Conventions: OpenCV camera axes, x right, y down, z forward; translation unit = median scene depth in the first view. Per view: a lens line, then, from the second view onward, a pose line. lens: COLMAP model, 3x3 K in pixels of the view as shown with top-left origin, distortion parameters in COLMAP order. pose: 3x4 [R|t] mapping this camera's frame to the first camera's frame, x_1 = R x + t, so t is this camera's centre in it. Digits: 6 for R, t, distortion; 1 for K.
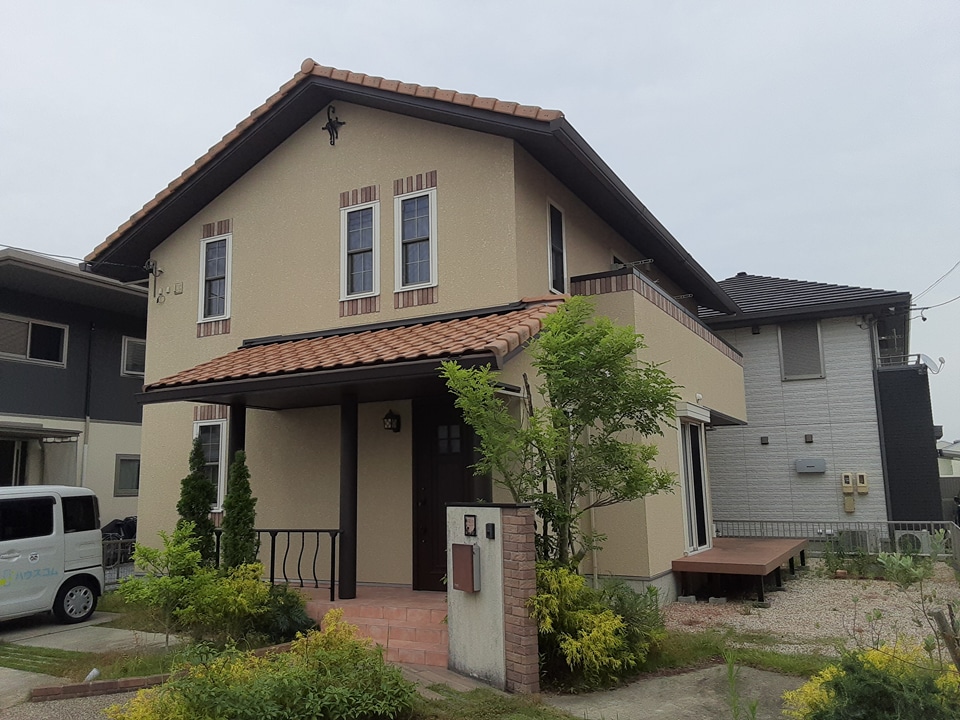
lens RADIAL K [[774.4, 0, 480.0], [0, 774.4, 360.0], [0, 0, 1]] dist [0.098213, -0.134773]
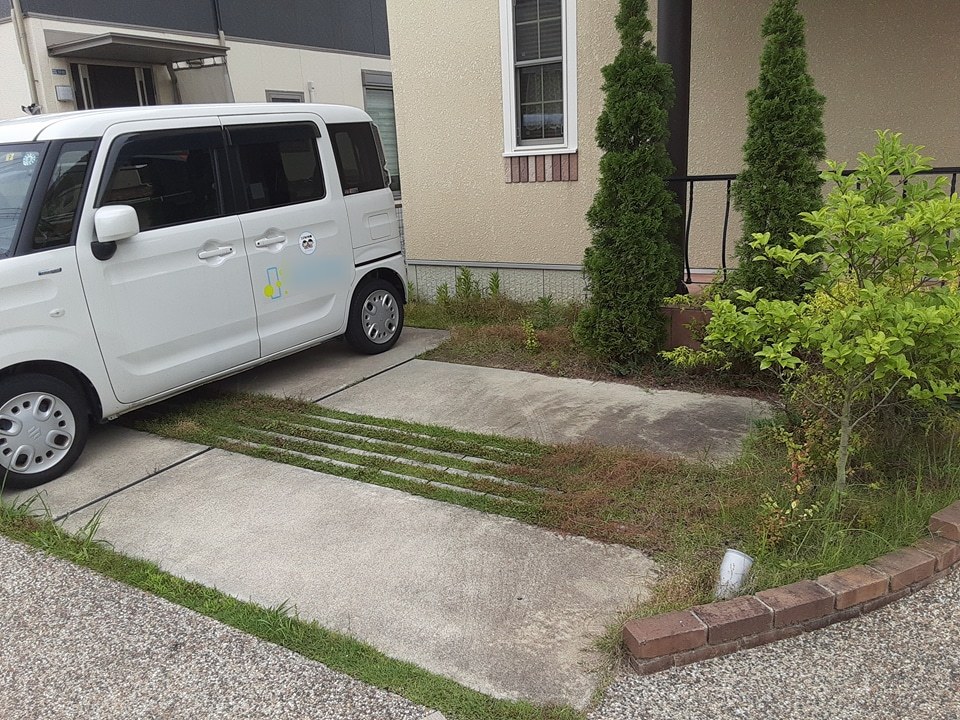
lens RADIAL K [[774.4, 0, 480.0], [0, 774.4, 360.0], [0, 0, 1]] dist [0.098213, -0.134773]
pose [[0.996901, -0.017235, -0.076760, -0.384651], [0.047136, 0.912040, 0.407384, 0.109257], [0.062987, -0.409740, 0.910025, 0.473023]]
